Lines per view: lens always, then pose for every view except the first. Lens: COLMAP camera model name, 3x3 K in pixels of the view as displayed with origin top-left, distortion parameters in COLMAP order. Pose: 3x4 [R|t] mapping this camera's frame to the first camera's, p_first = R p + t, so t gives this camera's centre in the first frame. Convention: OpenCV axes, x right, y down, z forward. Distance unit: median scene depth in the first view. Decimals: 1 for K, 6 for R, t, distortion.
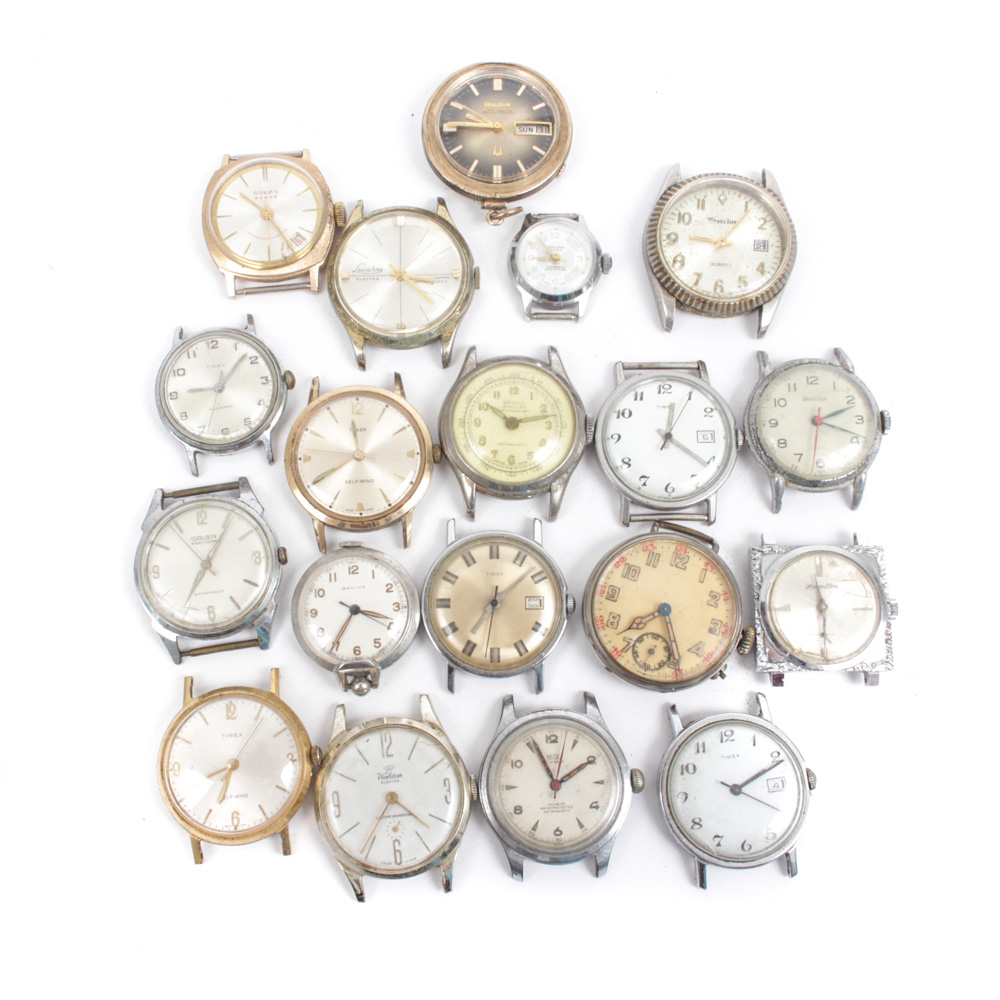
lens RADIAL K [[1188.8, 0, 458.7], [0, 1188.8, 498.4], [0, 0, 1]] dist [-0.008594, 0.000000]
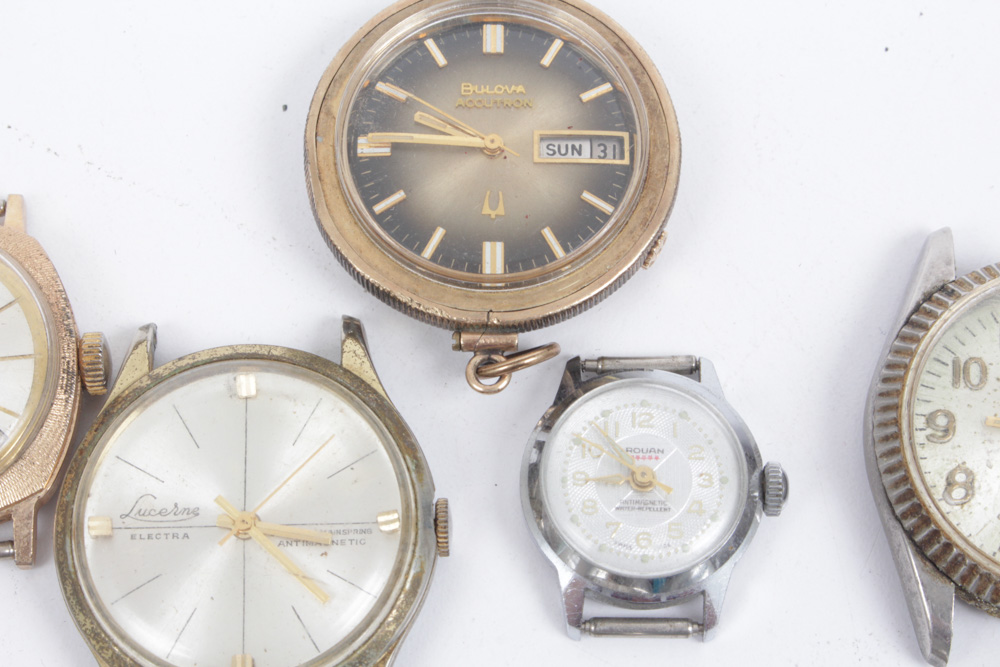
lens RADIAL K [[2302.4, 0, 495.1], [0, 2302.4, 332.5], [0, 0, 1]] dist [0.004025, 0.000000]
pose [[0.999931, -0.005907, 0.010117, 0.026548], [0.007191, 0.991222, -0.132014, -0.156448], [-0.009248, 0.132078, 0.991196, 0.254921]]
